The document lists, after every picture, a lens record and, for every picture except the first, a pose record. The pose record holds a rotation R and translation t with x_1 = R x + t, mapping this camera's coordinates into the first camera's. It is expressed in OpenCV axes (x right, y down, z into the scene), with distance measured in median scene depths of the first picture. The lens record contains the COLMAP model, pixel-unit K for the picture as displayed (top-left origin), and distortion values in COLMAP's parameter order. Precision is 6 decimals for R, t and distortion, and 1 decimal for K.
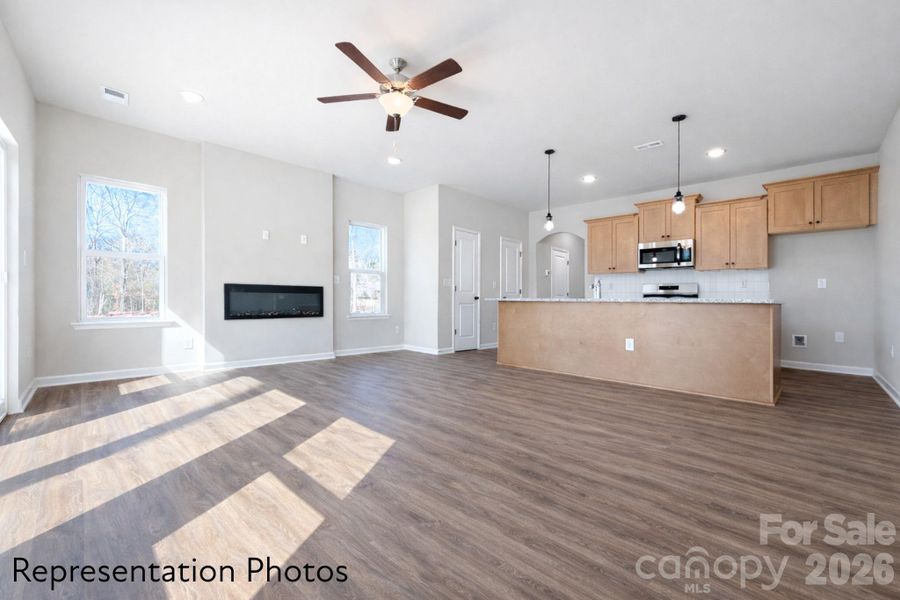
lens RADIAL K [[380.4, 0, 450.0], [0, 380.4, 300.0], [0, 0, 1]] dist [-0.000624, -0.000100]
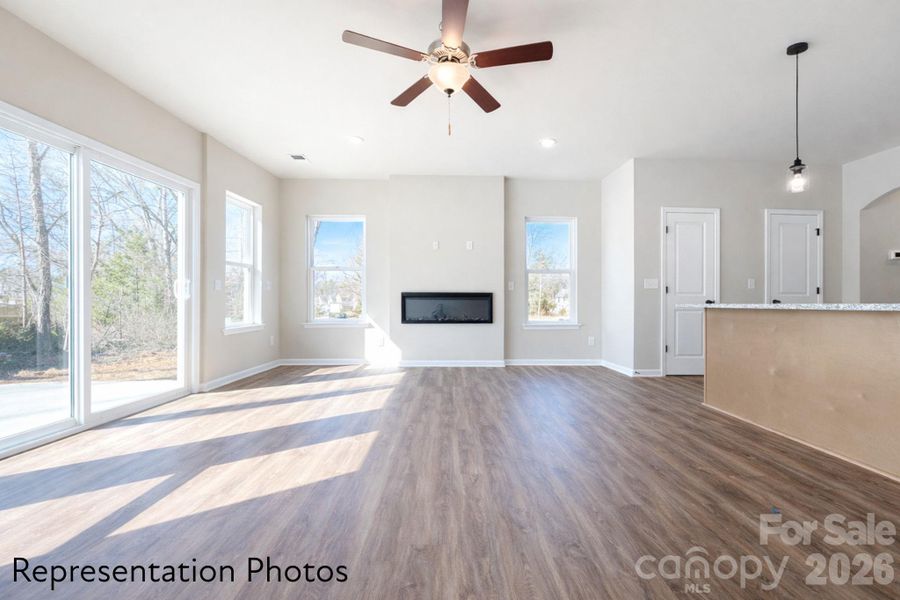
lens RADIAL K [[380.4, 0, 450.0], [0, 380.4, 300.0], [0, 0, 1]] dist [-0.000624, -0.000100]
pose [[0.743825, -0.009274, -0.668310, 0.234449], [0.001529, 0.999925, -0.012175, -0.004115], [0.668373, 0.008034, 0.743783, 0.192563]]
